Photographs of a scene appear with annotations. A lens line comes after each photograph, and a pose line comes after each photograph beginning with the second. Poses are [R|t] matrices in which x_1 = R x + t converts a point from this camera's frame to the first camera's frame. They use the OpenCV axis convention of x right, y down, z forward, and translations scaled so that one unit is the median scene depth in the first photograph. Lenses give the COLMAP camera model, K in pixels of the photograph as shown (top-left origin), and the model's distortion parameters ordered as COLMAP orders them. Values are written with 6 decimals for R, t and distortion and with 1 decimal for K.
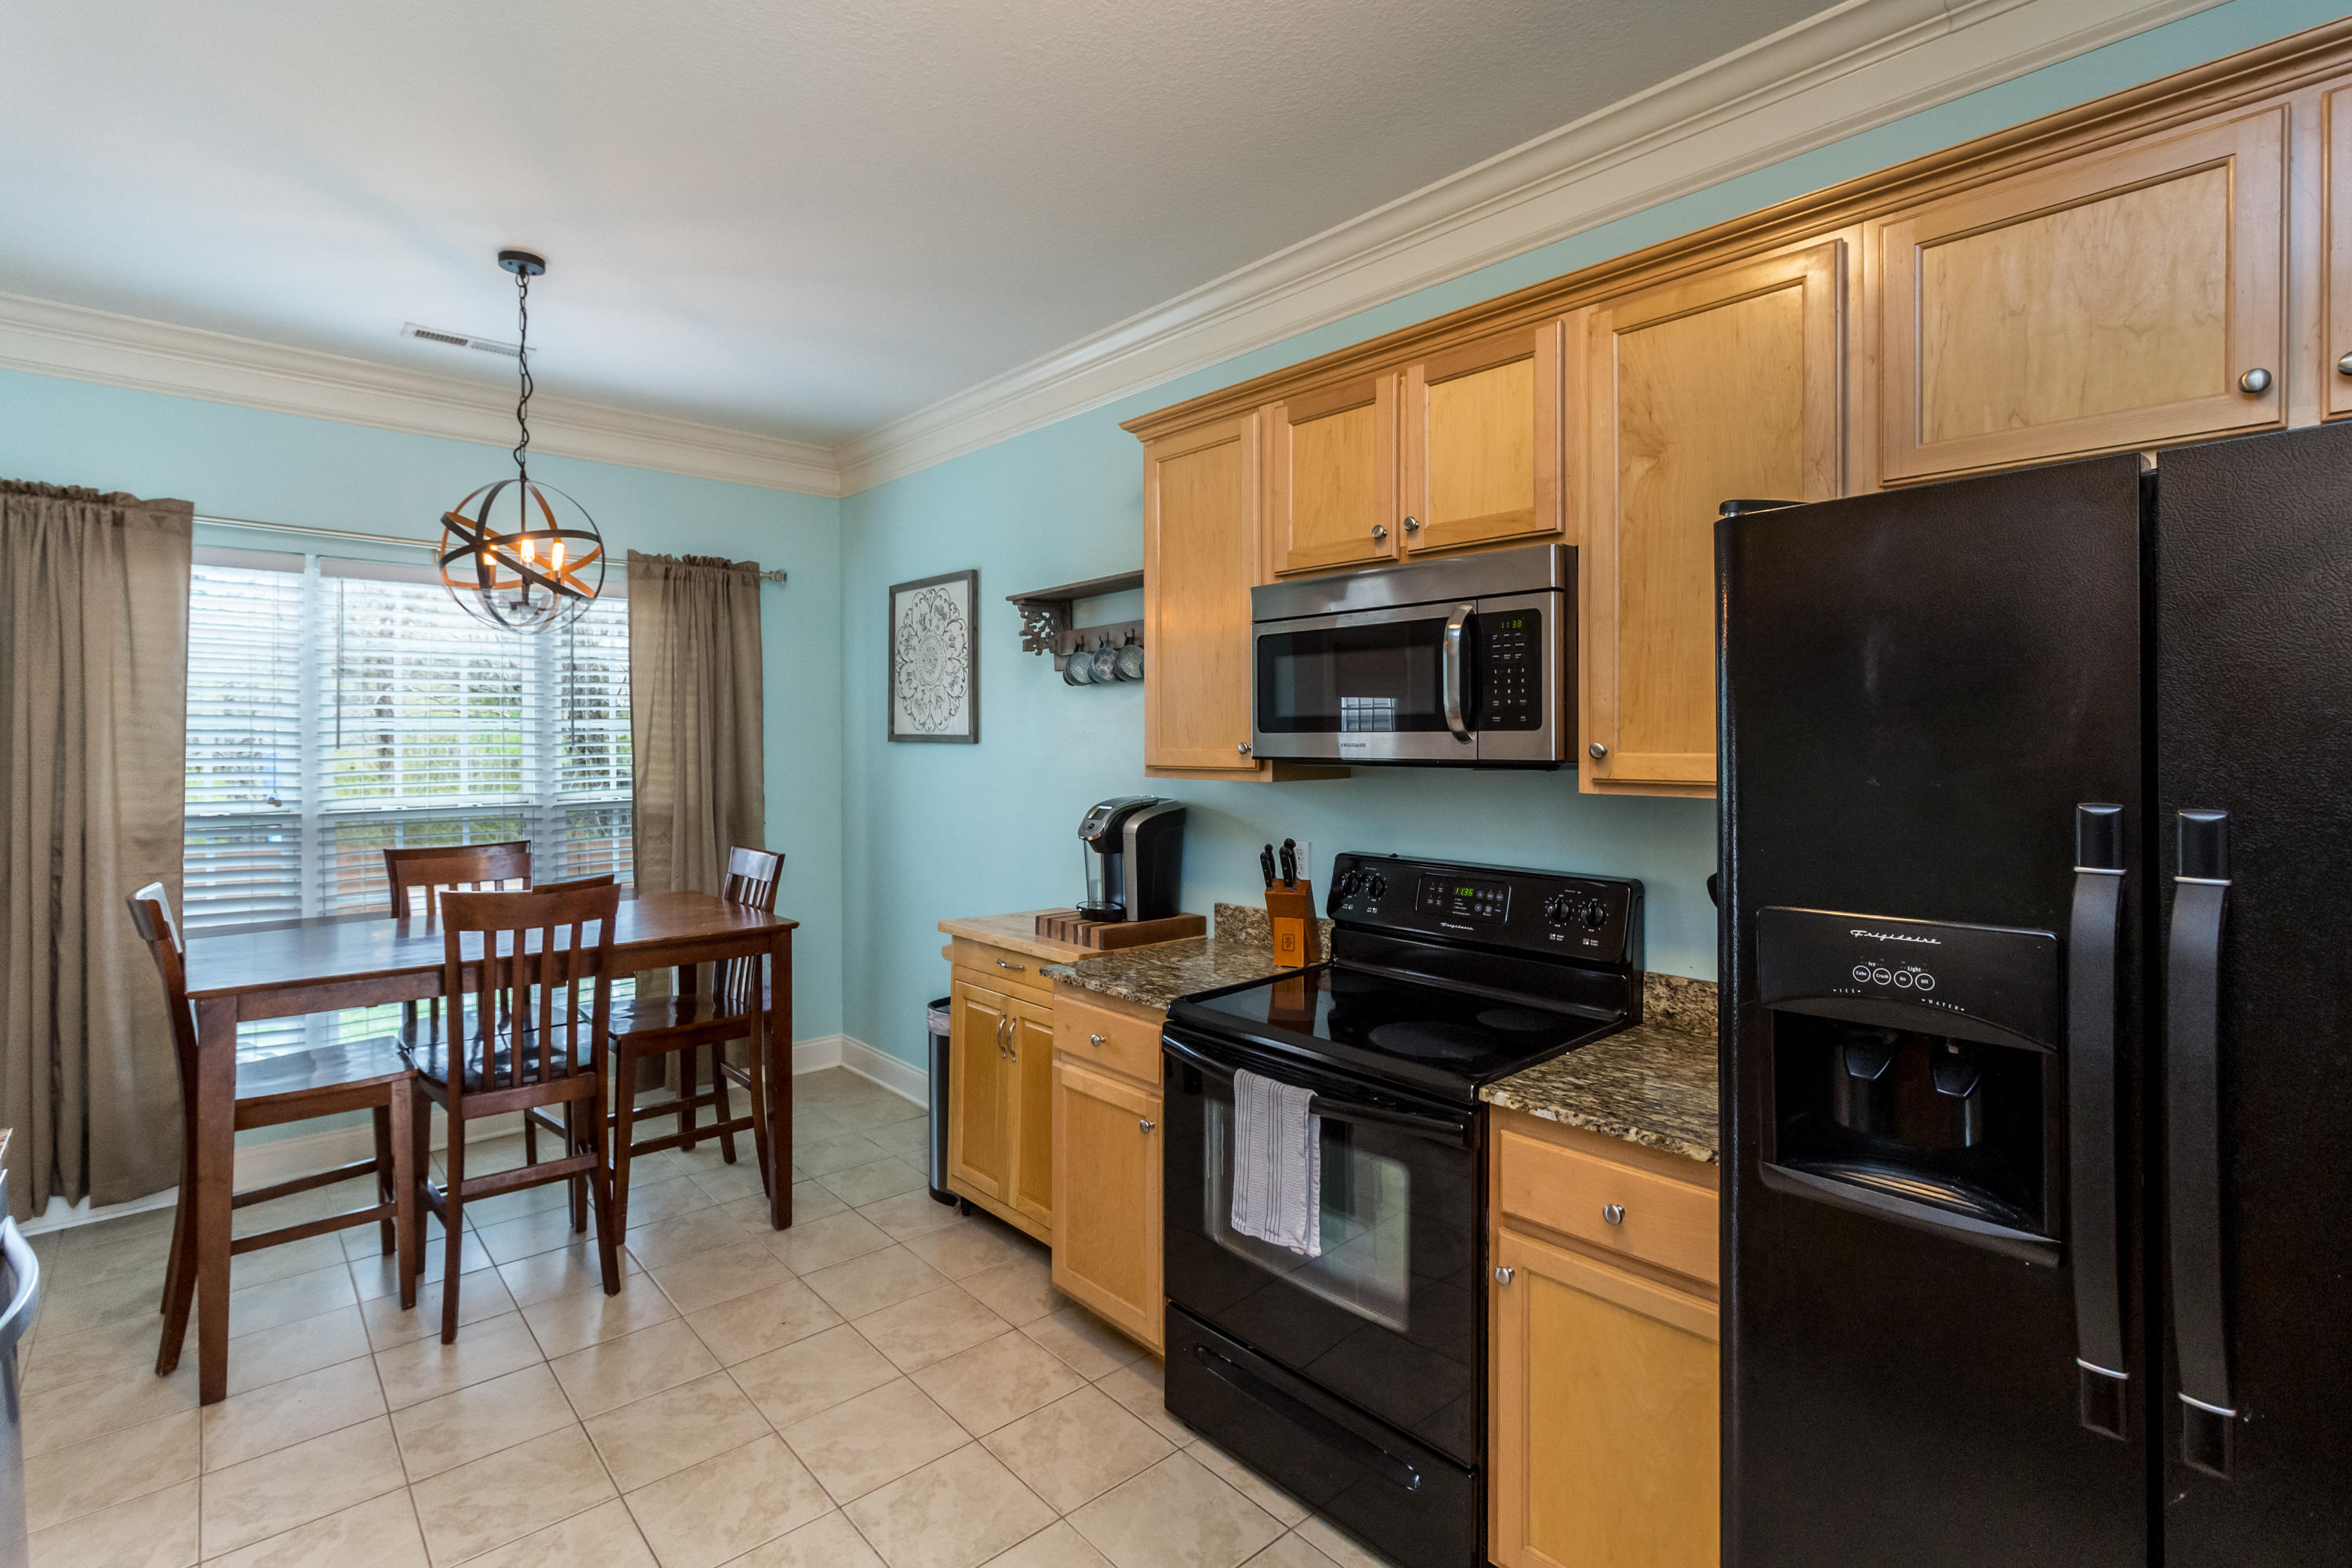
lens RADIAL K [[1095.7, 0, 1163.4], [0, 1095.7, 742.9], [0, 0, 1]] dist [0.001000, 0.000473]
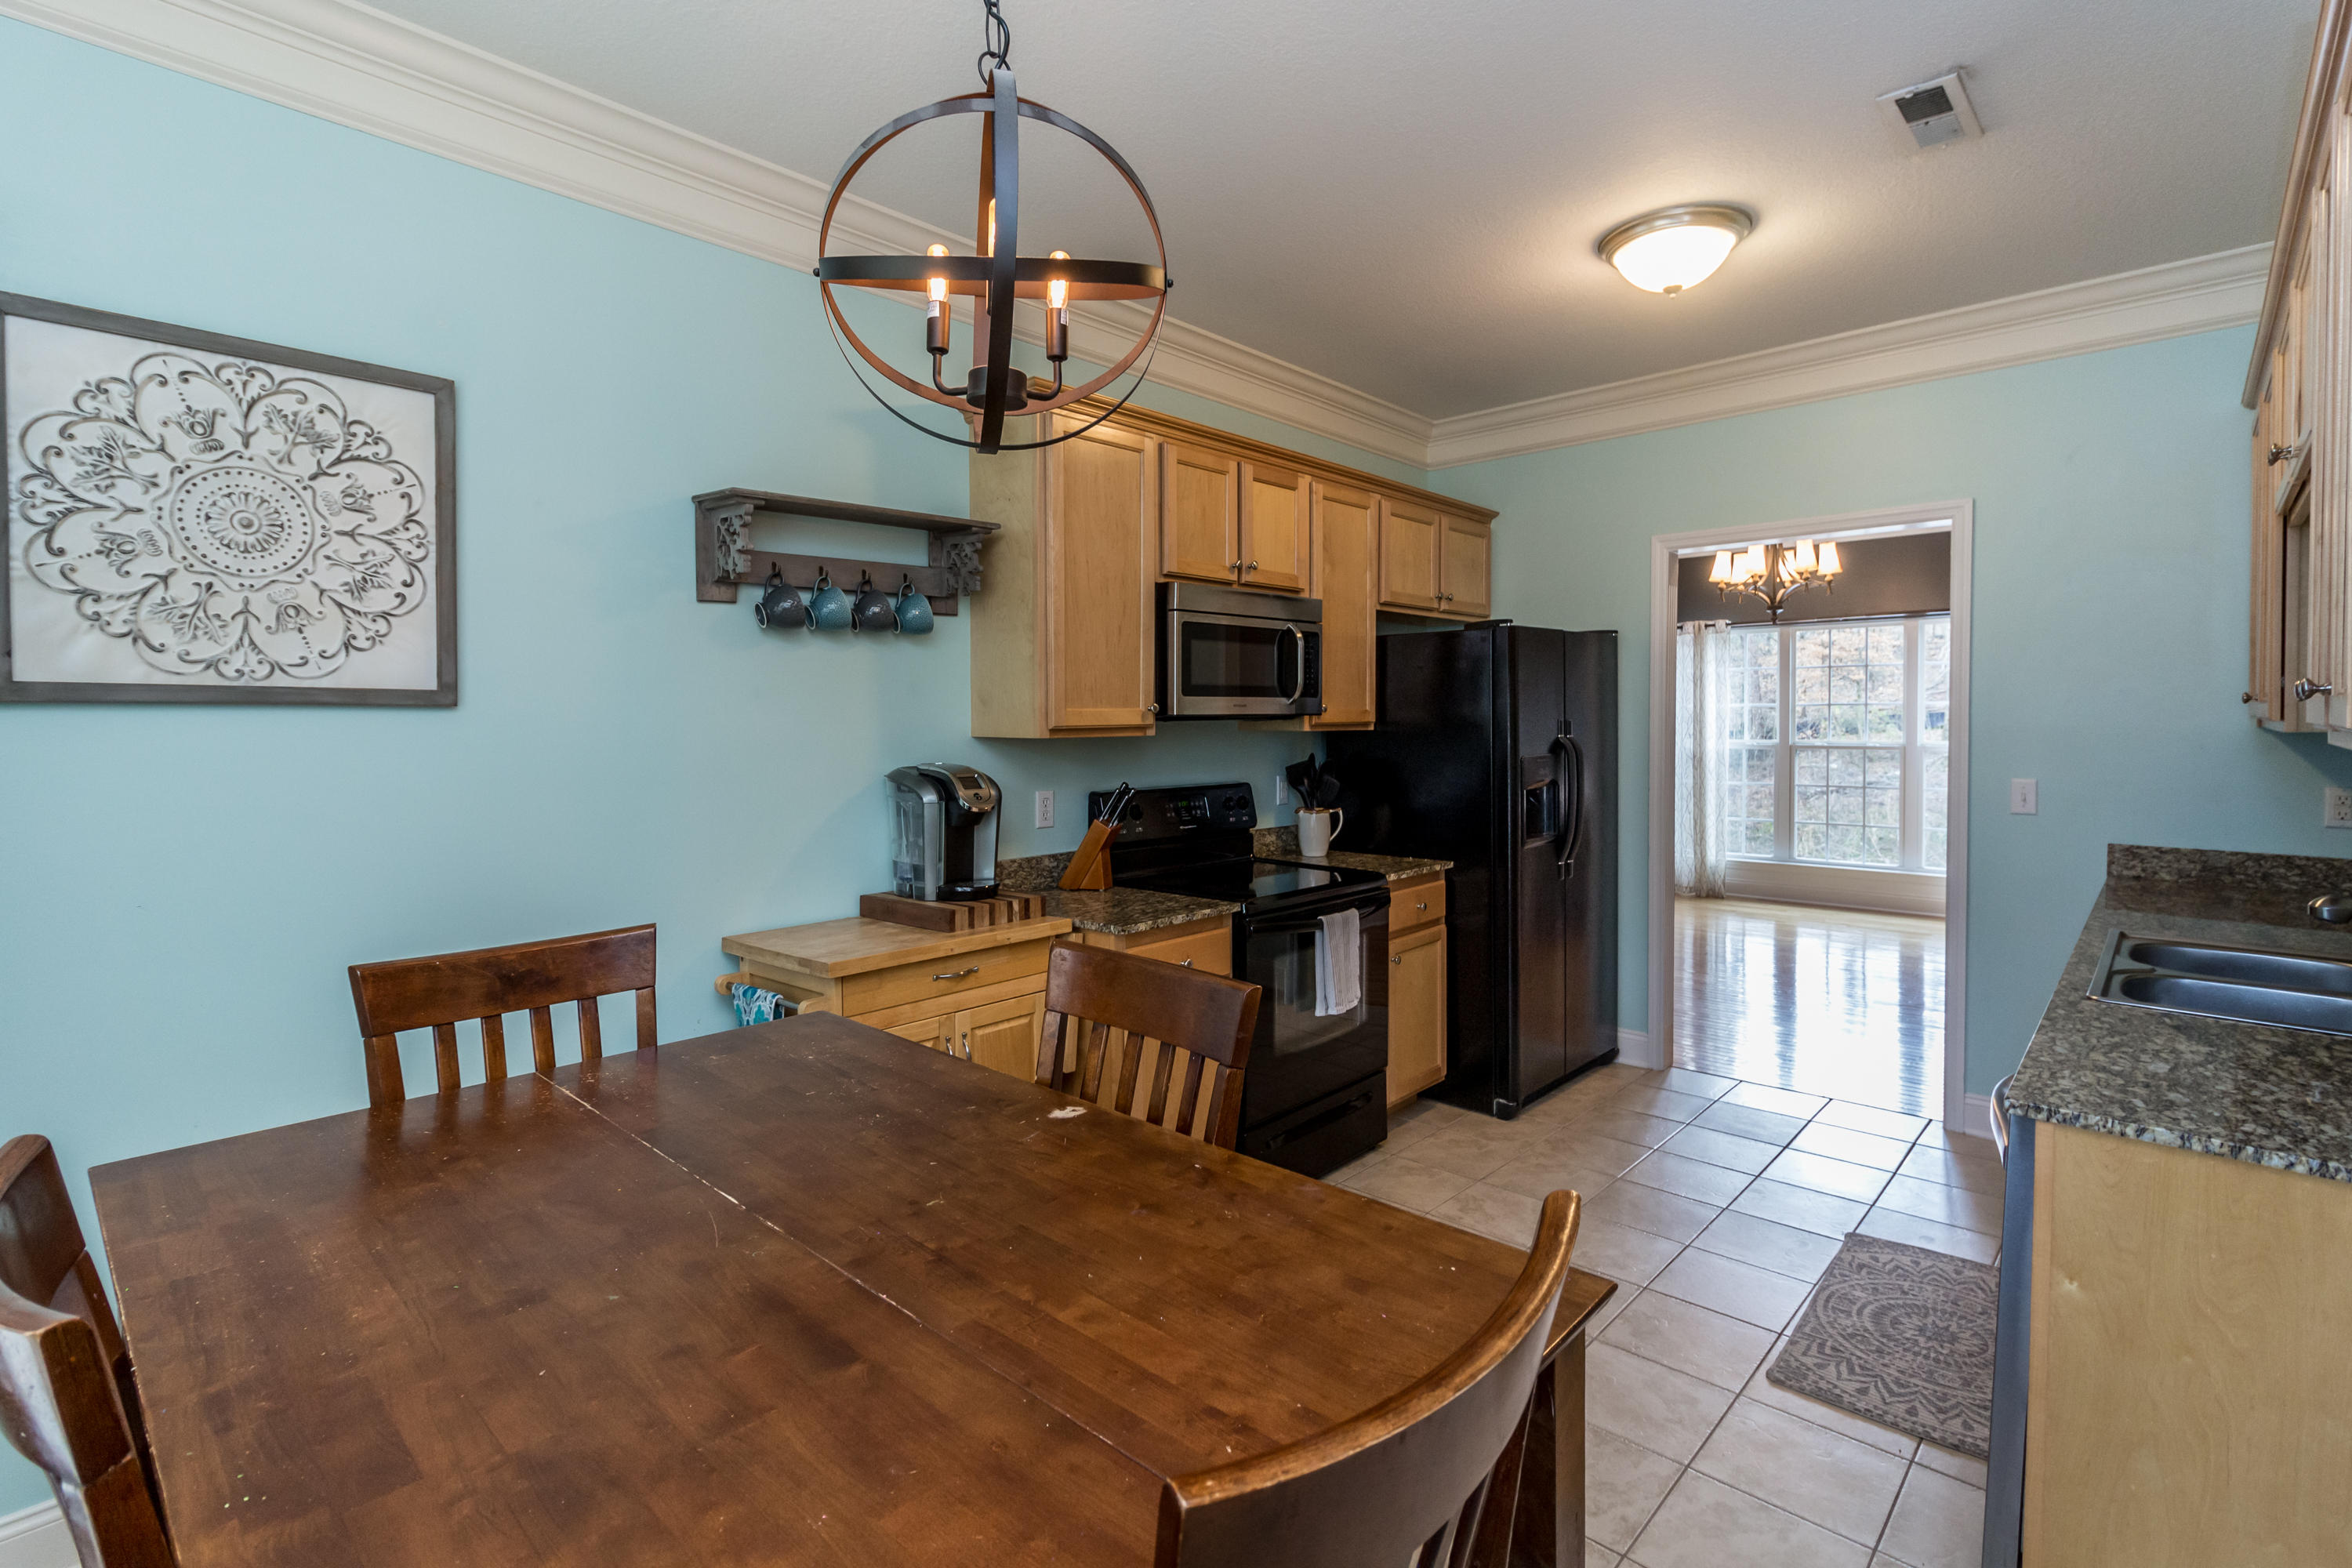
lens RADIAL K [[1120.4, 0, 1169.6], [0, 1120.4, 740.6], [0, 0, 1]] dist [-0.000746, 0.000666]
pose [[-0.099085, -0.023408, 0.994804, -0.929158], [0.007263, 0.999680, 0.024247, 0.008112], [-0.995052, 0.009628, -0.098883, 0.868375]]
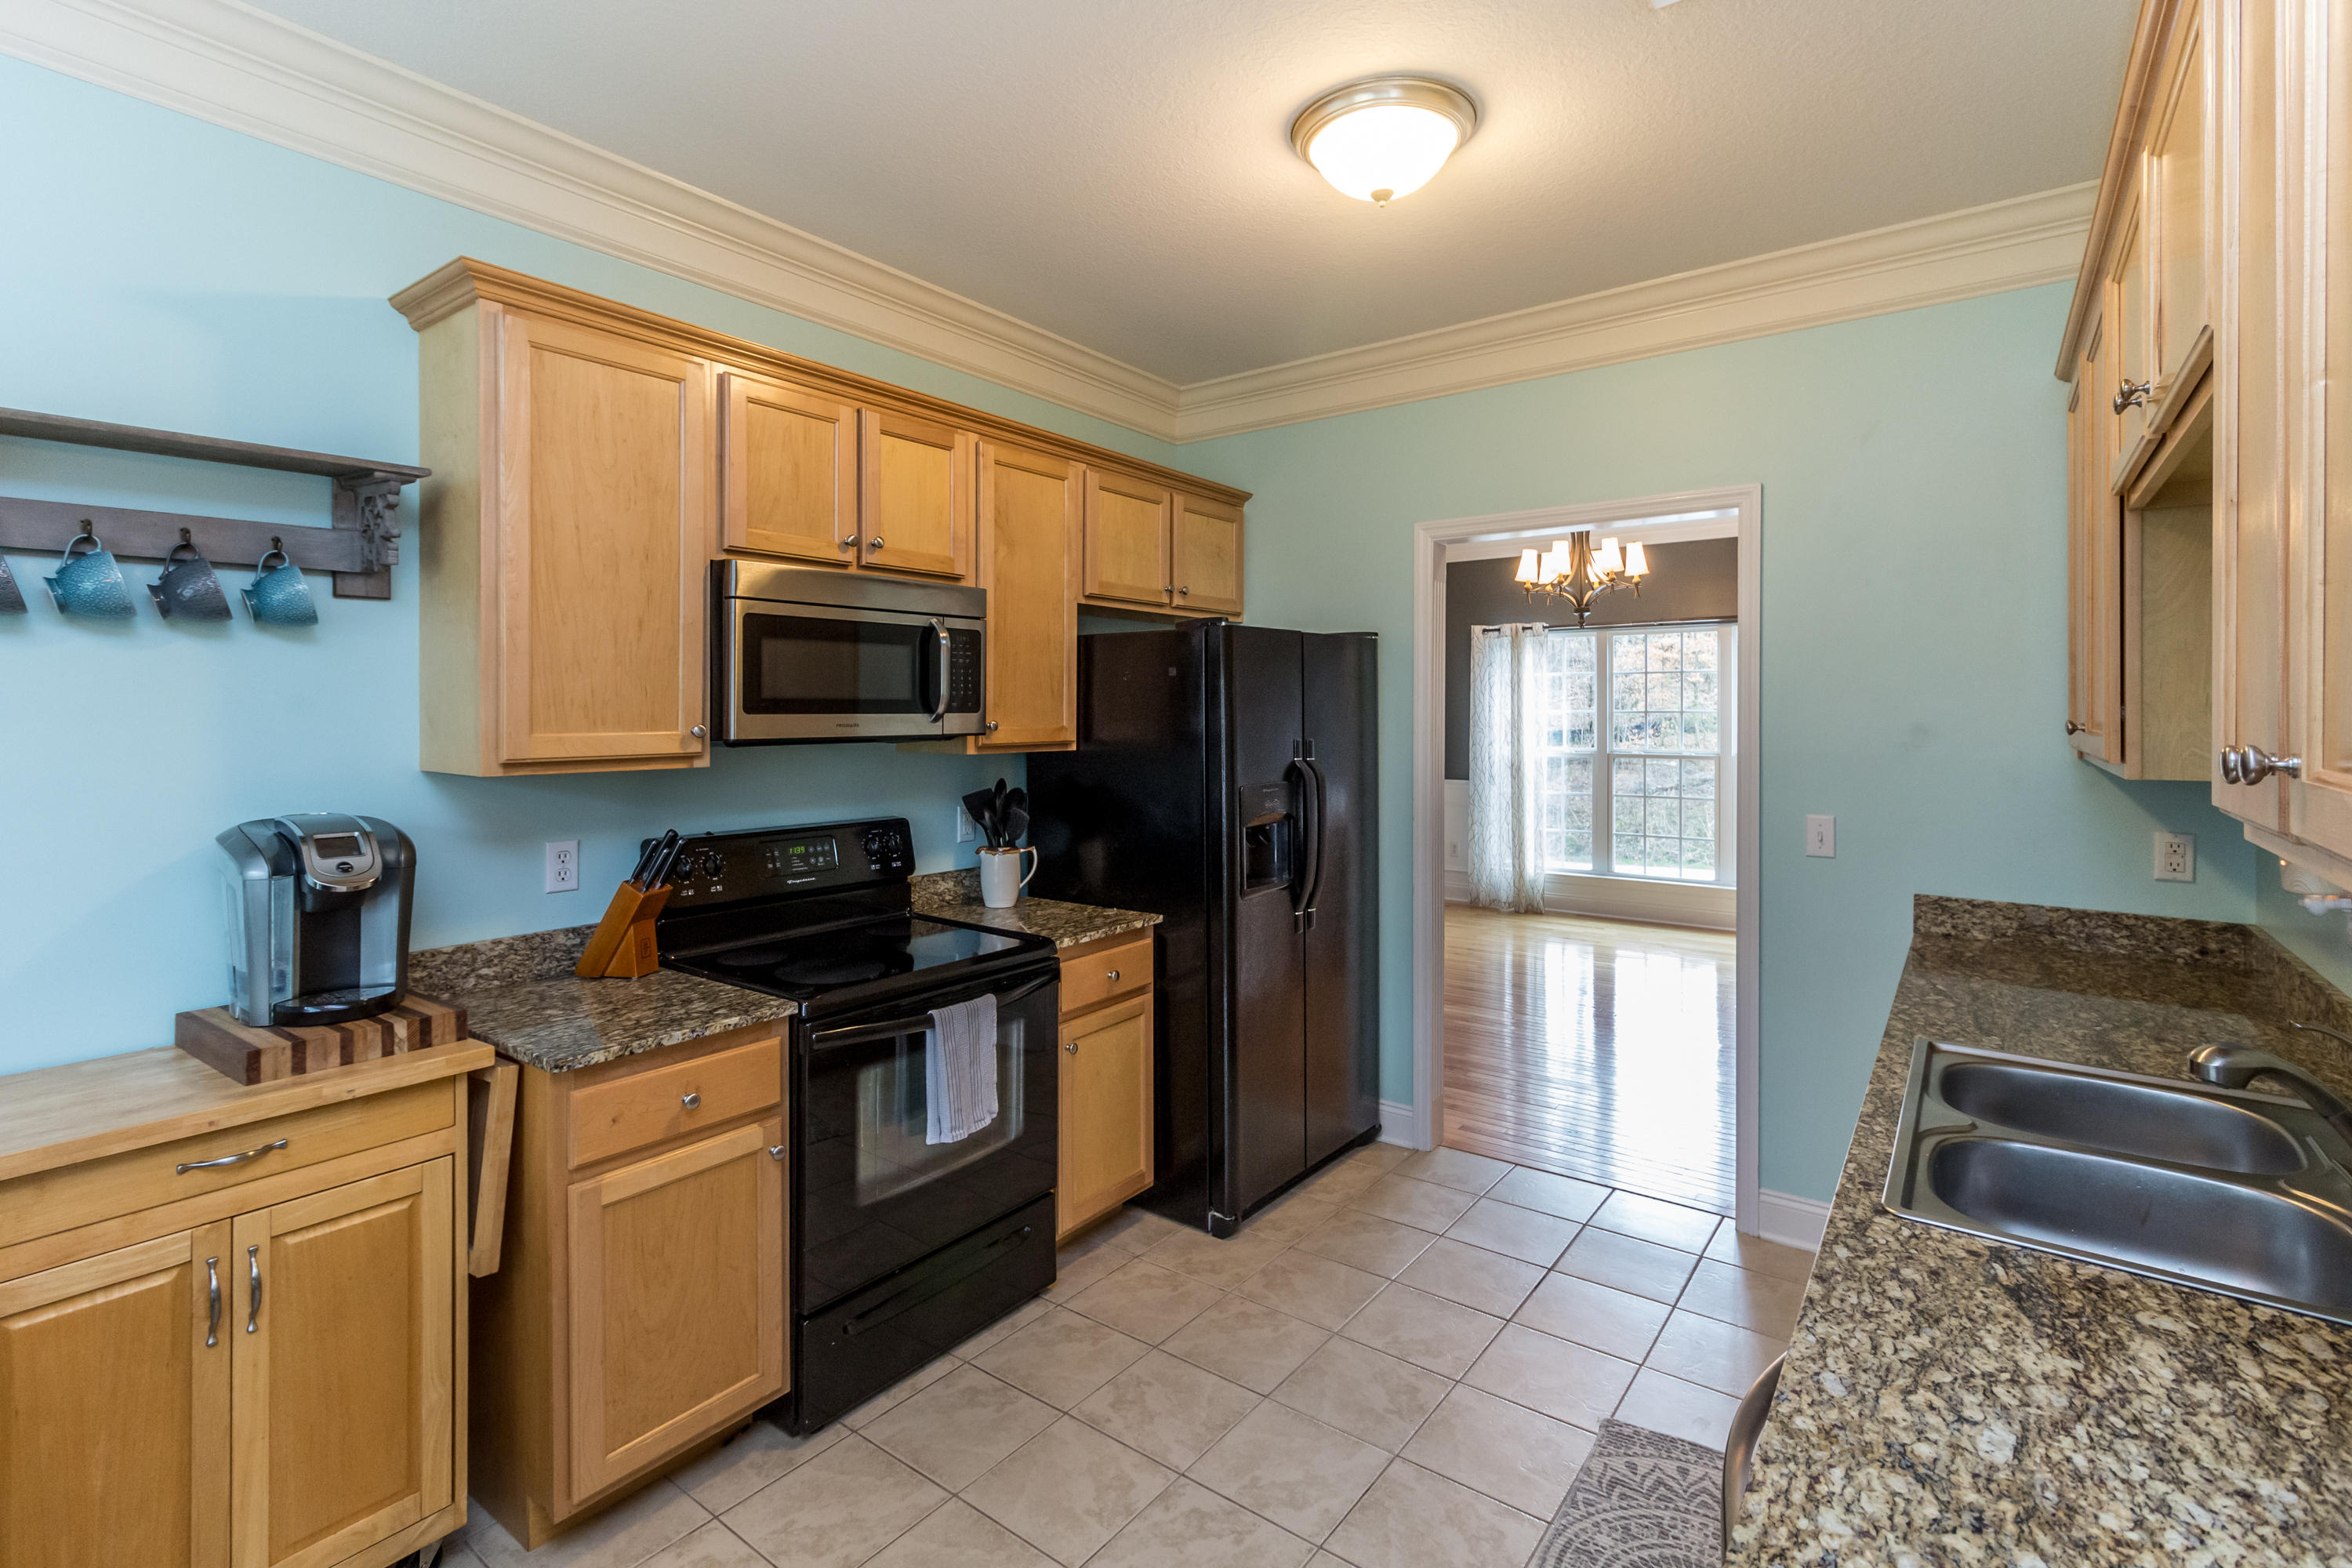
lens RADIAL K [[1090.6, 0, 1164.9], [0, 1090.6, 707.4], [0, 0, 1]] dist [-0.000984, -0.000157]
pose [[-0.191491, -0.000558, 0.981494, -0.693402], [0.000126, 1.000000, 0.000593, -0.011991], [-0.981494, 0.000238, -0.191491, 0.623288]]
